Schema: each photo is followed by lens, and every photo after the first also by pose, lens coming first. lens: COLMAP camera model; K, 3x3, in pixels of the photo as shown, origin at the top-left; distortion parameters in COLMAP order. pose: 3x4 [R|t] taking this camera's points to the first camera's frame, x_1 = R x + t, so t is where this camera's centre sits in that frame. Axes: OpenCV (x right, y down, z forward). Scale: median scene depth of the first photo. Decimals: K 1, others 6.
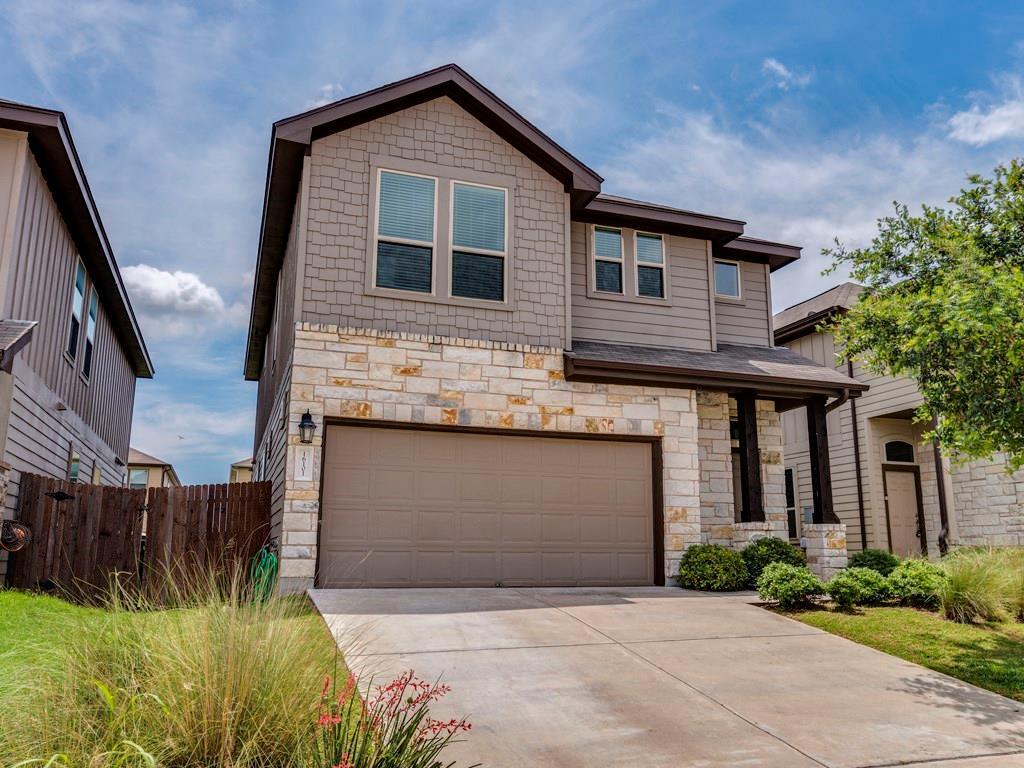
lens RADIAL K [[818.8, 0, 517.7], [0, 818.8, 387.1], [0, 0, 1]] dist [0.003099, -0.003020]
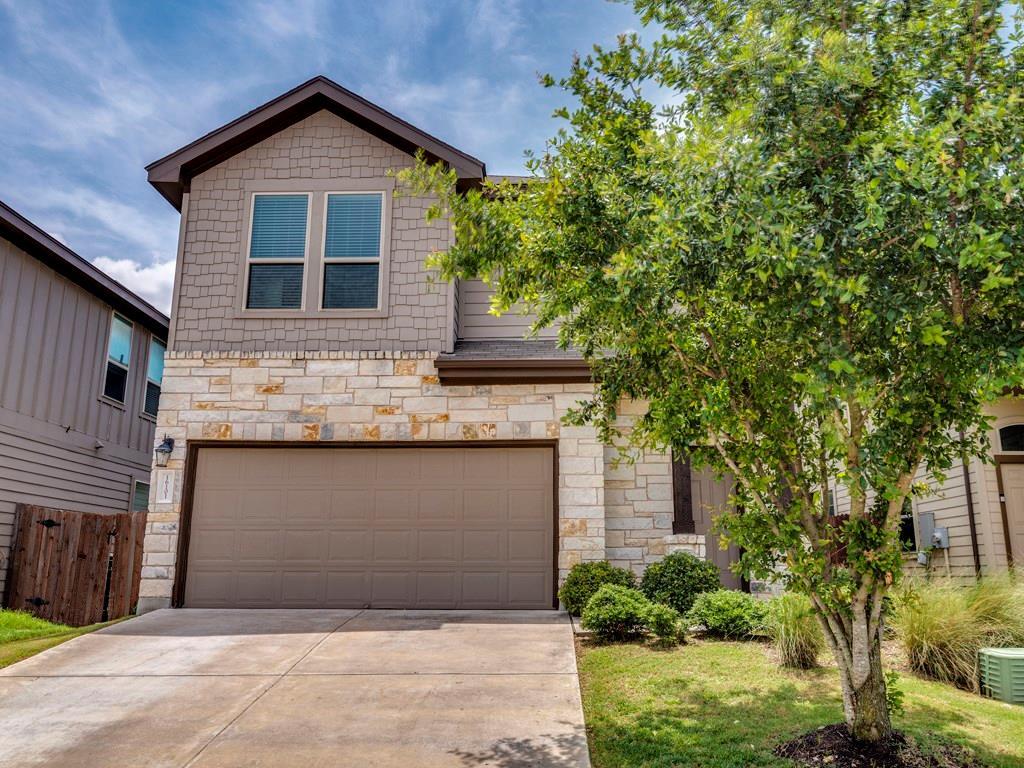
lens RADIAL K [[810.9, 0, 516.2], [0, 810.9, 387.9], [0, 0, 1]] dist [0.000742, 0.000586]
pose [[0.931392, -0.083619, -0.354284, 0.474117], [0.076029, 0.996480, -0.035317, 0.034677], [0.355990, 0.005959, 0.934471, 0.177109]]
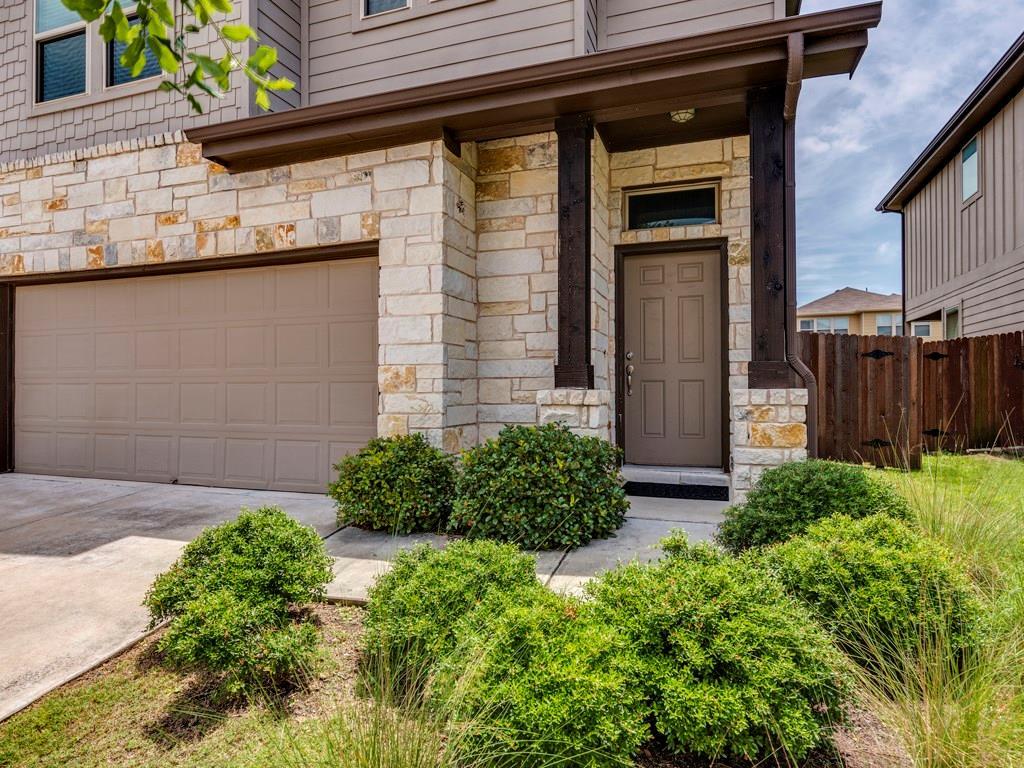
lens RADIAL K [[607.1, 0, 512.0], [0, 607.1, 384.0], [0, 0, 1]] dist [0.001426, -0.000674]
pose [[0.776532, -0.009556, -0.630005, 0.533579], [0.134985, 0.979193, 0.151528, 0.111718], [0.615449, -0.202708, 0.761664, 0.762967]]
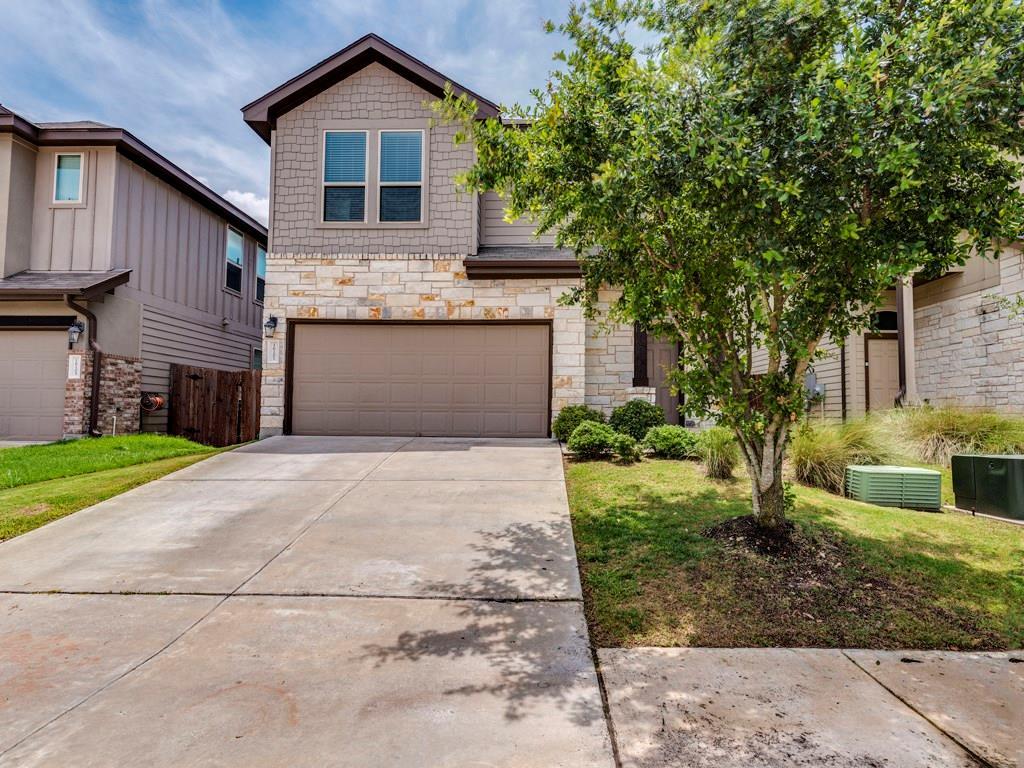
lens RADIAL K [[566.4, 0, 518.7], [0, 566.4, 386.1], [0, 0, 1]] dist [0.004308, 0.001135]
pose [[0.929604, -0.015377, -0.368239, 0.464874], [0.071147, 0.987823, 0.138358, 0.040746], [0.361628, -0.154817, 0.919379, 0.197187]]
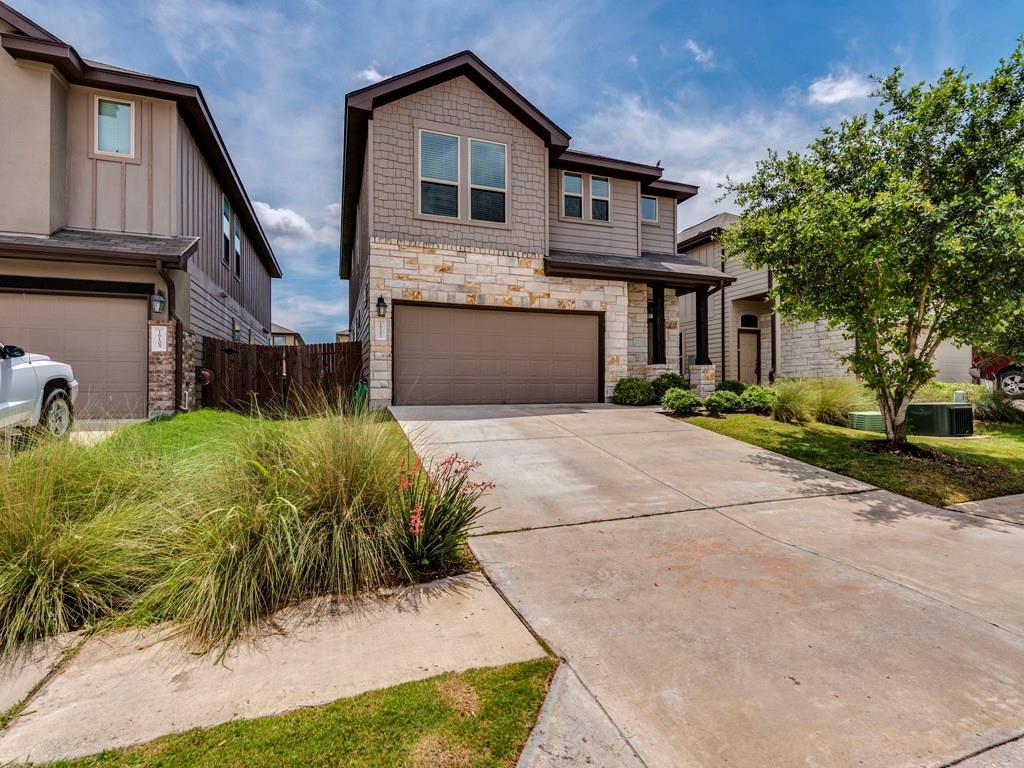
lens RADIAL K [[497.0, 0, 516.3], [0, 497.0, 385.0], [0, 0, 1]] dist [0.004934, -0.000224]
pose [[0.999921, -0.008050, 0.009674, -0.007587], [0.005981, 0.980280, 0.197524, 0.008887], [-0.011074, -0.197450, 0.980250, 0.027100]]
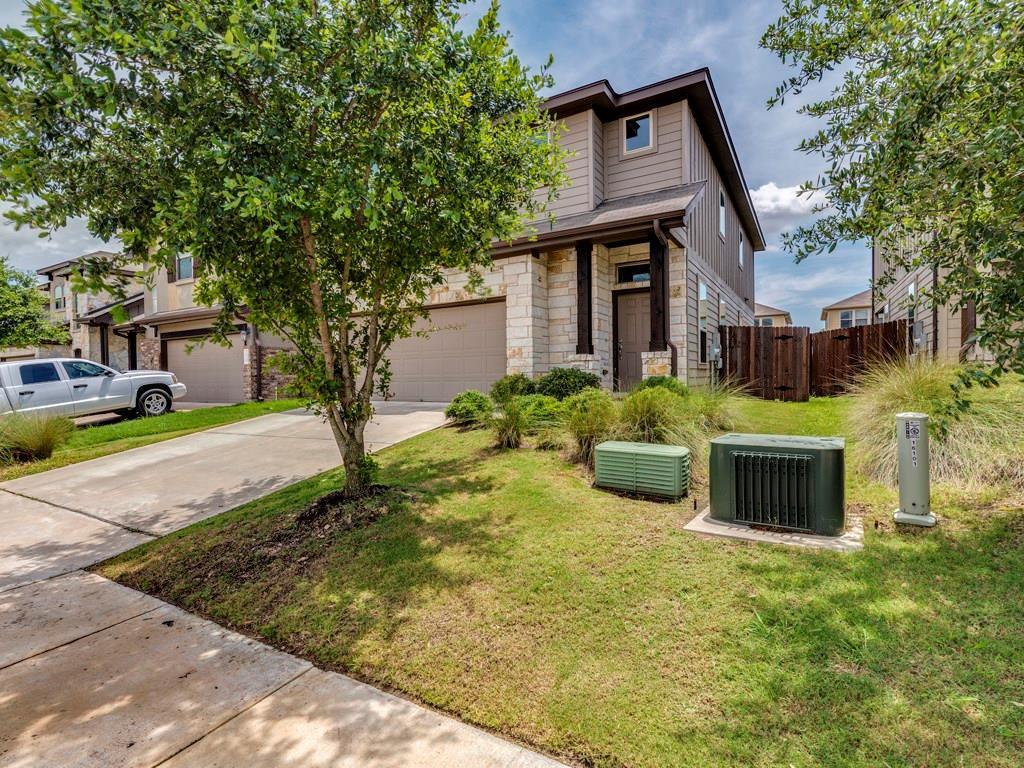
lens RADIAL K [[497.0, 0, 516.3], [0, 497.0, 385.0], [0, 0, 1]] dist [0.004934, -0.000224]
pose [[0.640511, 0.000135, -0.767949, 0.859687], [0.175141, 0.973620, 0.146249, 0.091620], [0.747711, -0.228174, 0.623591, 0.496797]]
